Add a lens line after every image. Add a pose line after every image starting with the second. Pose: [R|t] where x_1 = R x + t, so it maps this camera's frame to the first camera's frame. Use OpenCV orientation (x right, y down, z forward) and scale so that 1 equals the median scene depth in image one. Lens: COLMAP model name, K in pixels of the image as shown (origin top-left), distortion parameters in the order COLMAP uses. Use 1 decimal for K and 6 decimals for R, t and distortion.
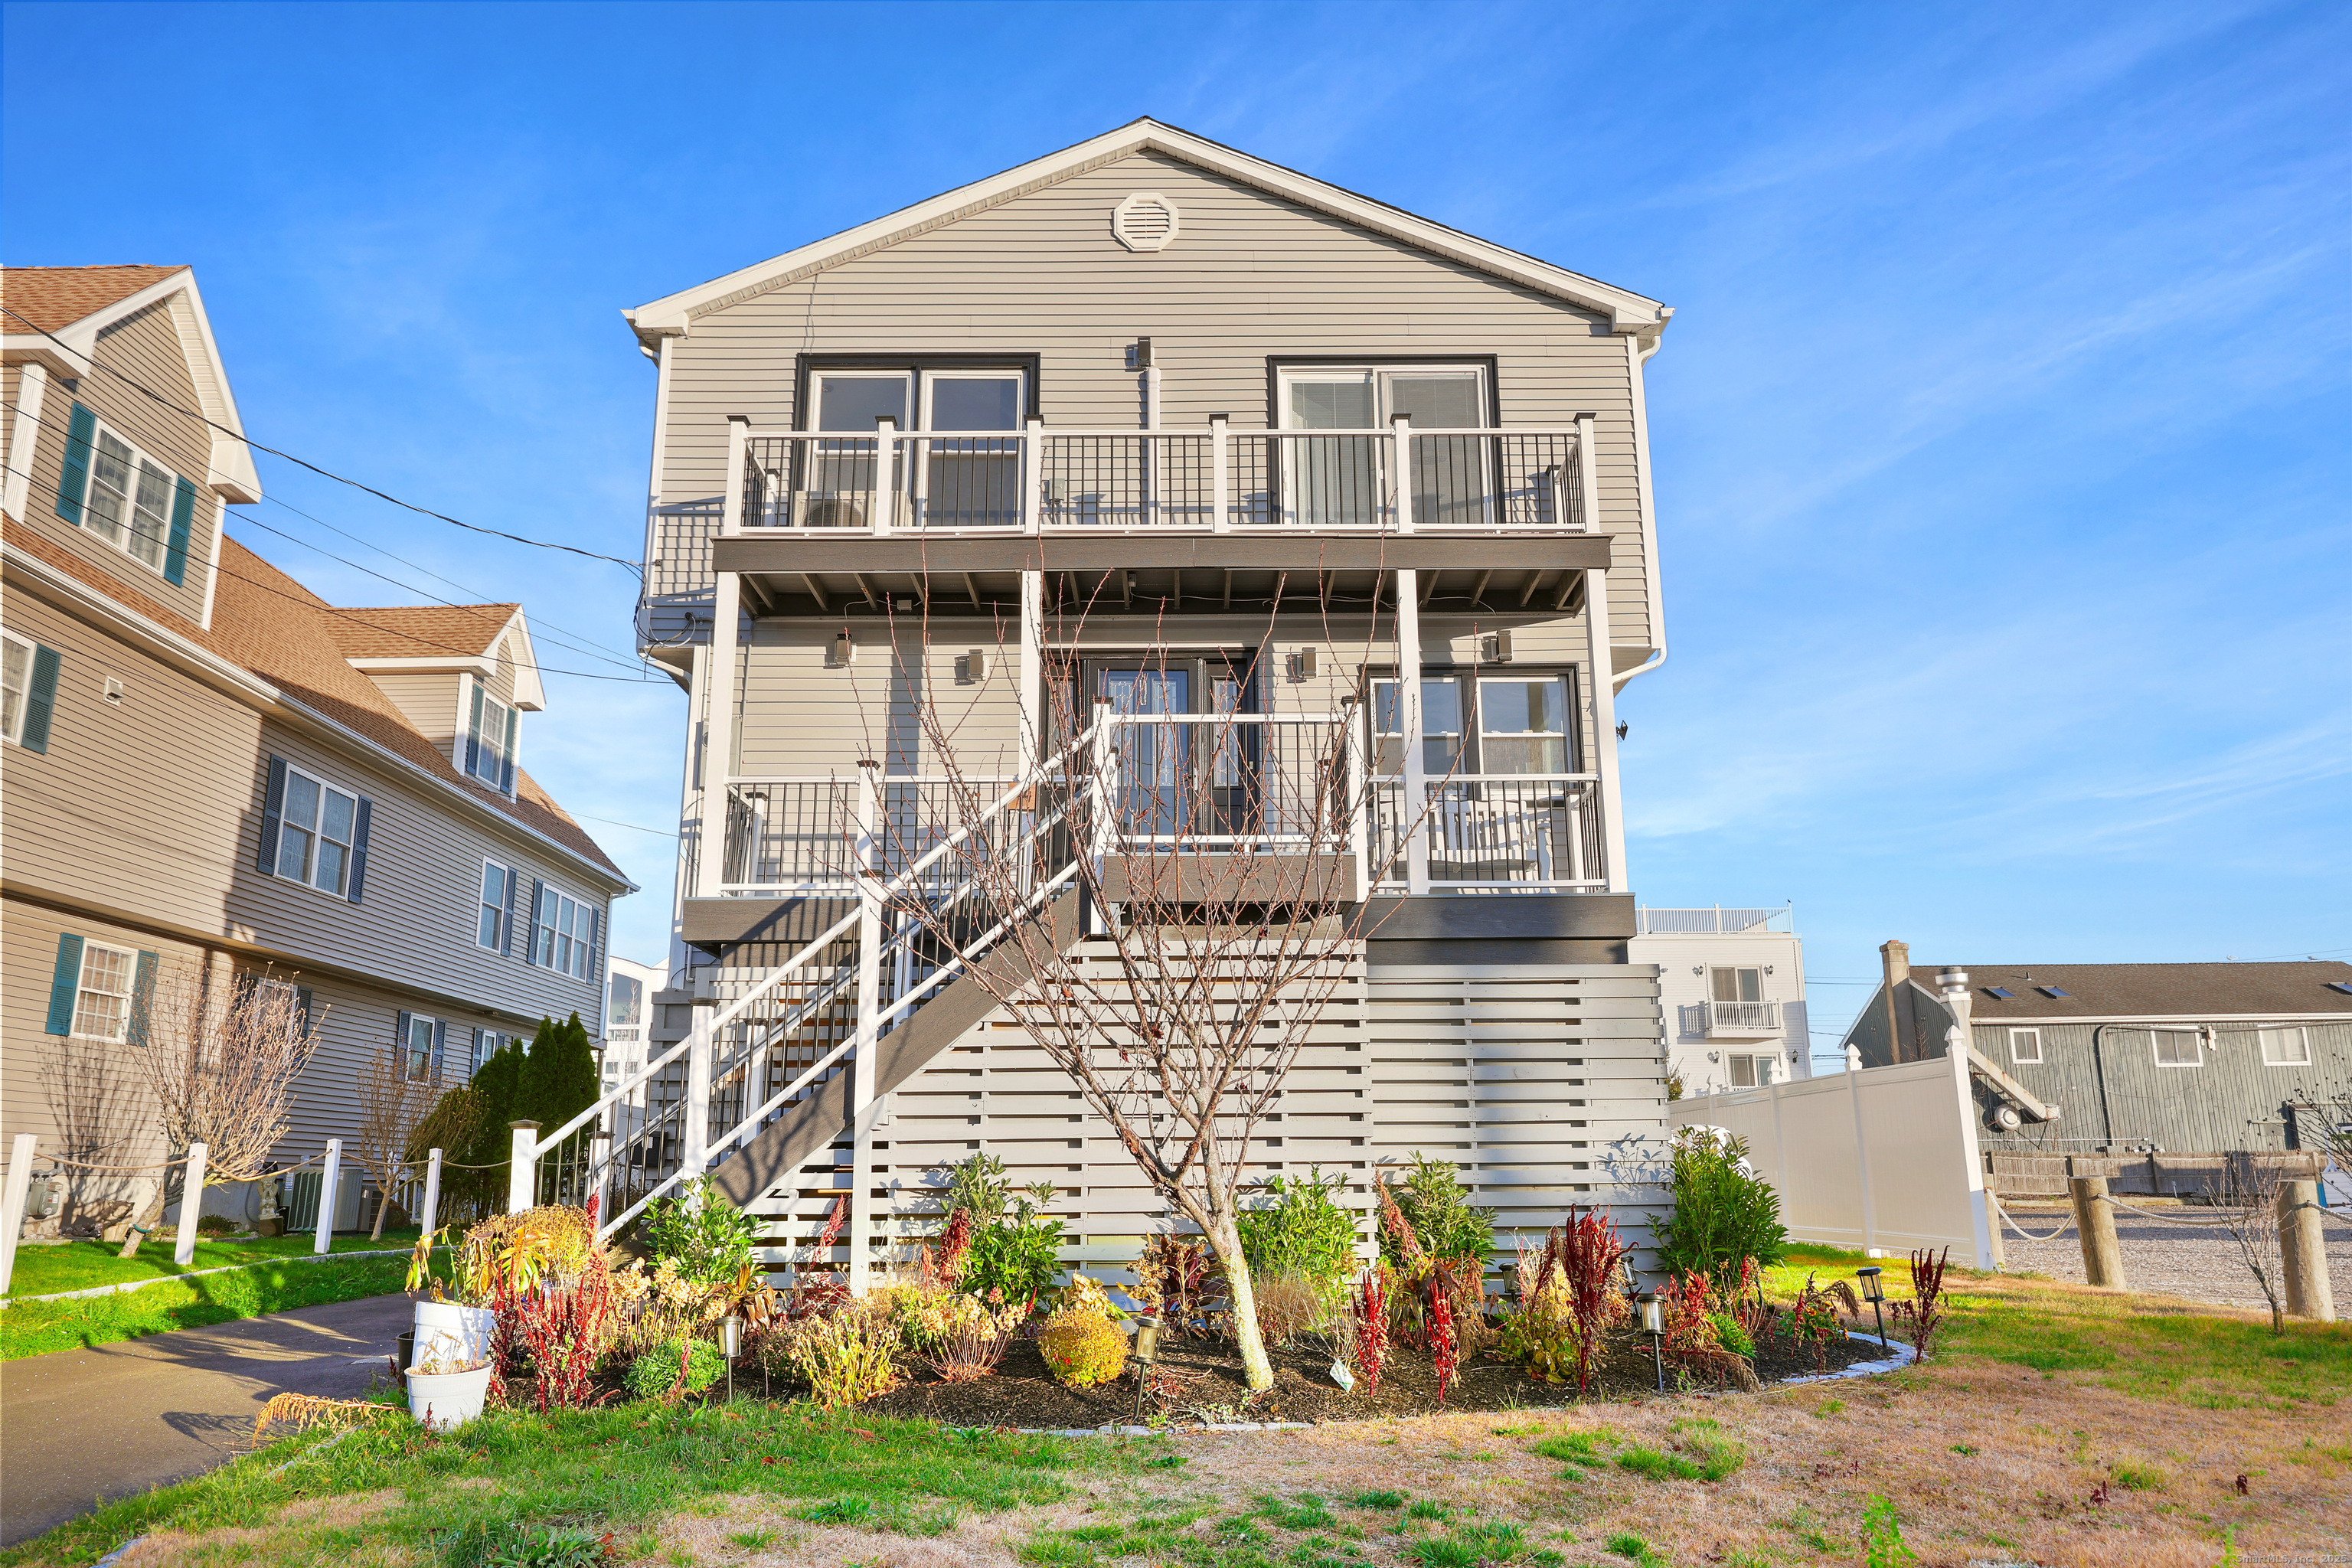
lens RADIAL K [[1694.7, 0, 1176.0], [0, 1694.7, 784.0], [0, 0, 1]] dist [-0.003078, 0.006867]
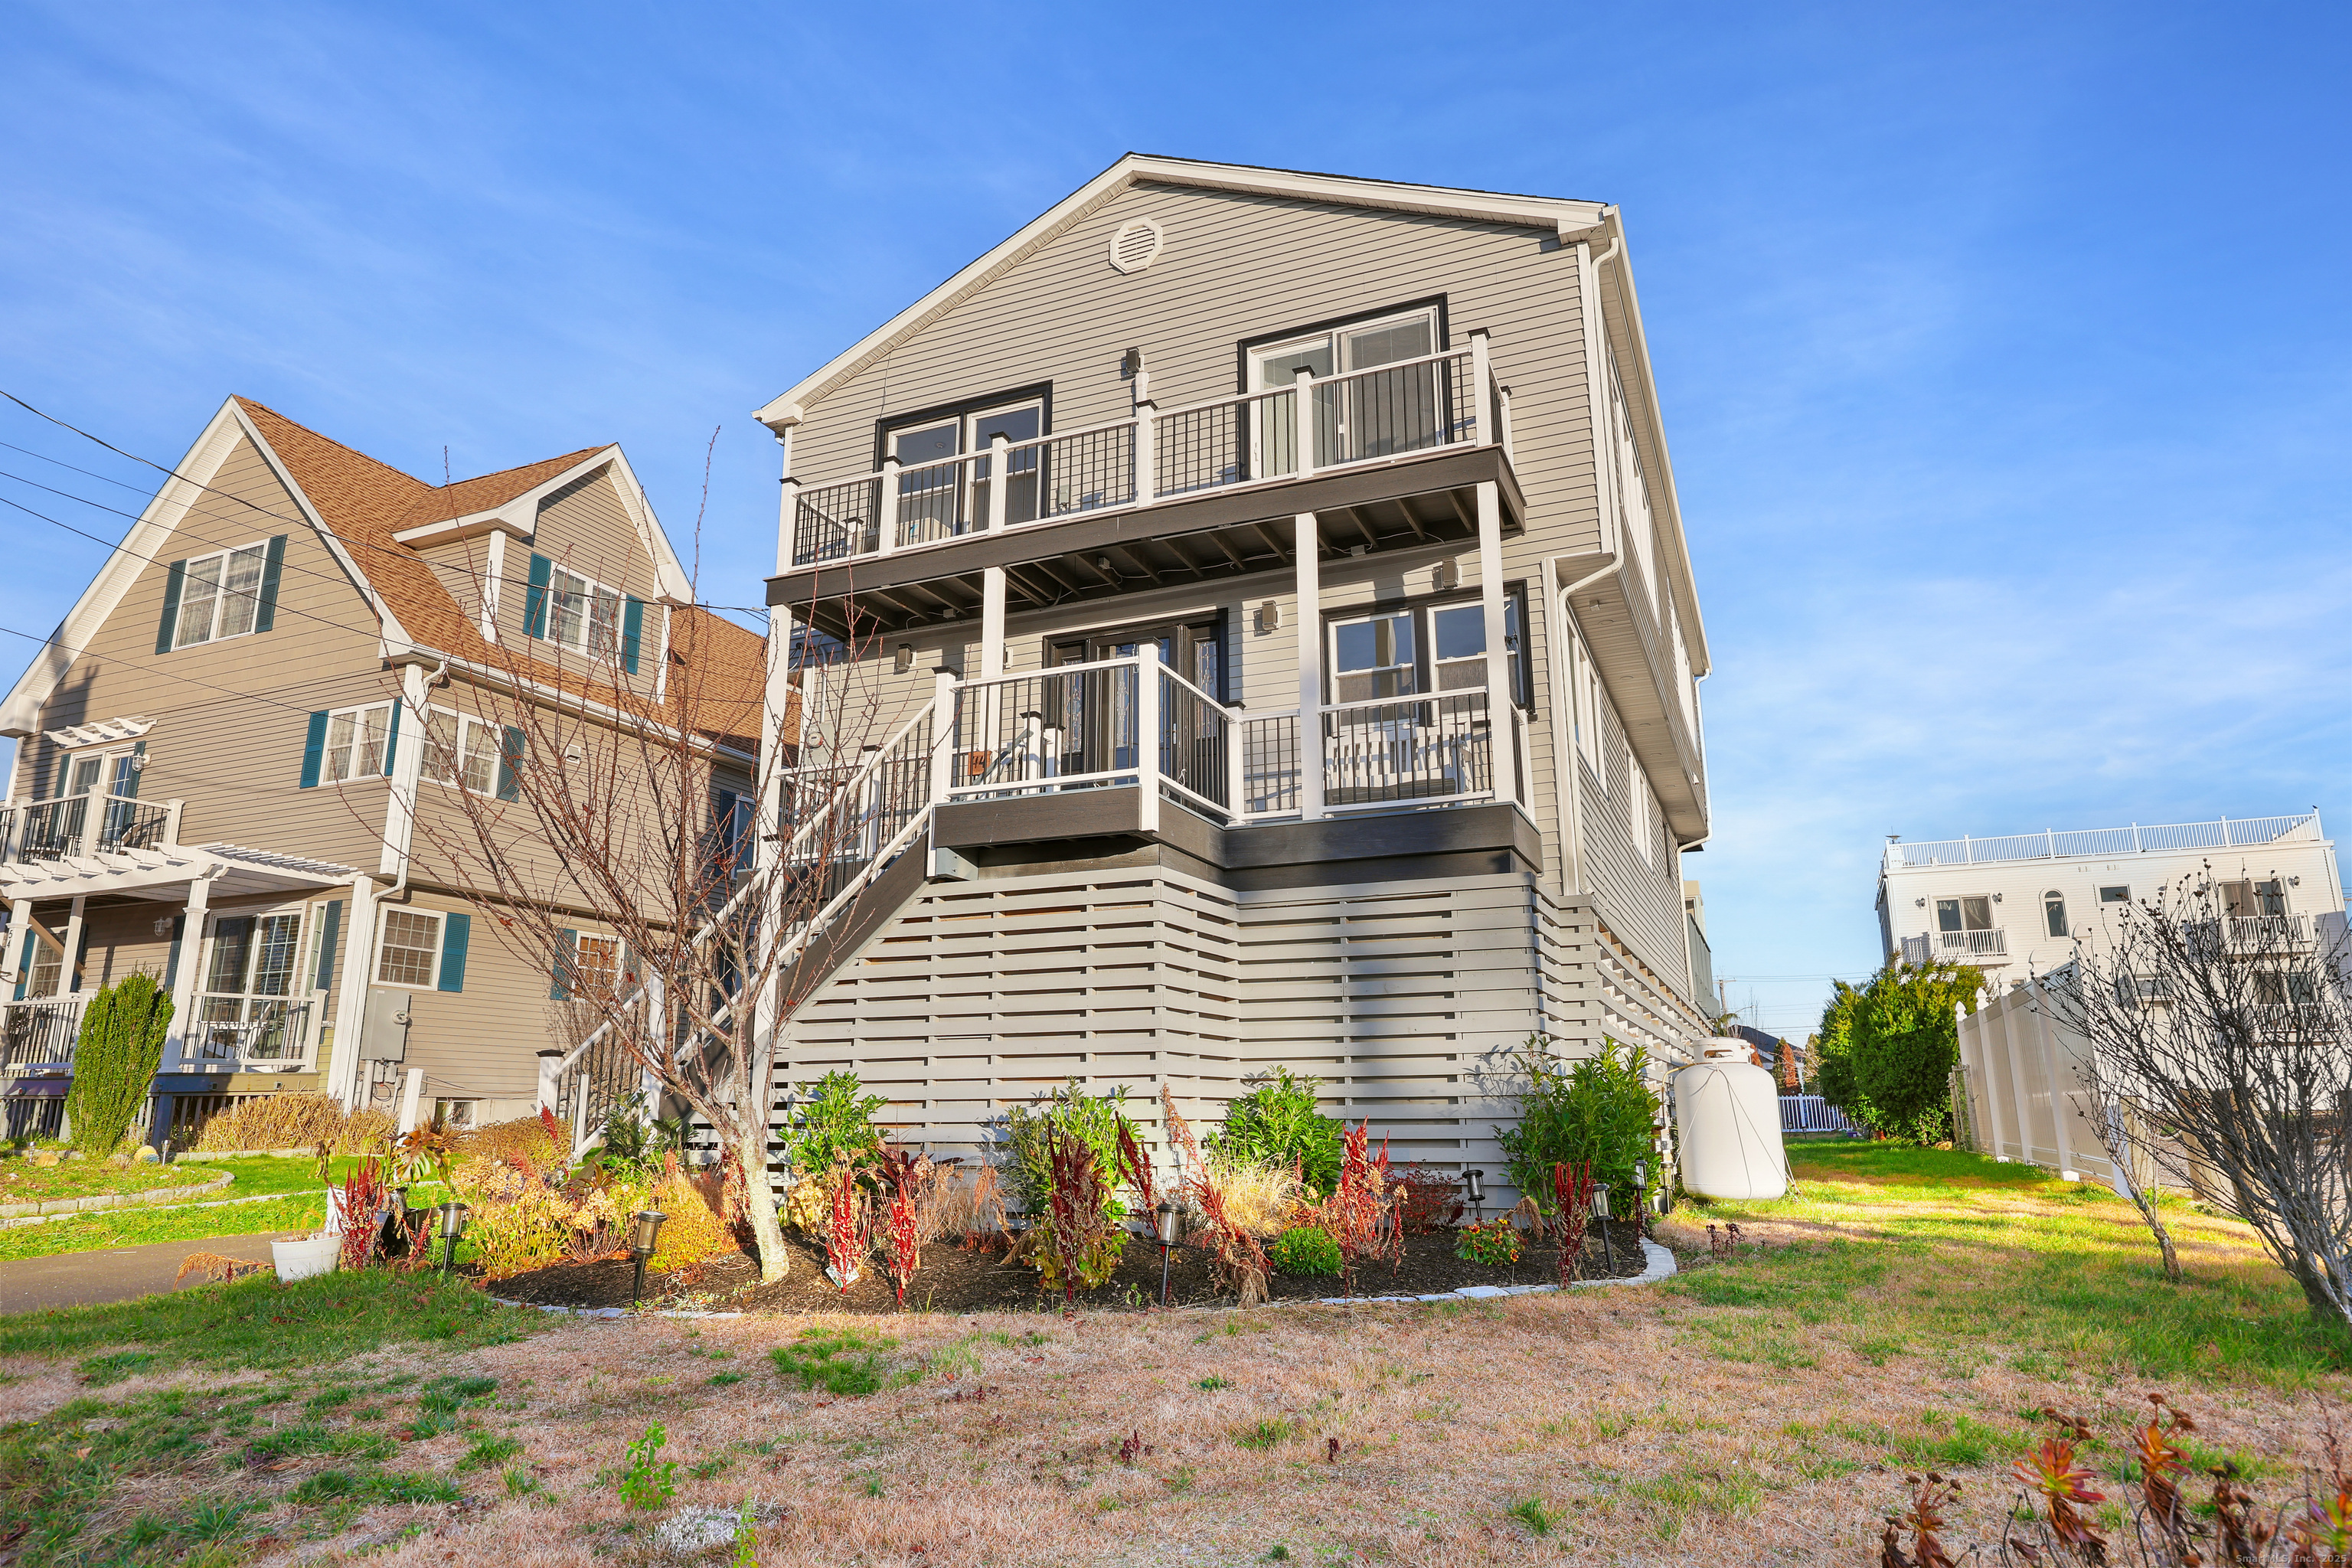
lens RADIAL K [[1409.5, 0, 1176.0], [0, 1409.5, 784.0], [0, 0, 1]] dist [-0.000089, -0.000937]
pose [[0.919715, -0.089892, -0.382156, 0.346875], [0.091216, 0.995723, -0.014694, 0.041631], [0.381842, -0.021344, 0.923981, 0.145682]]
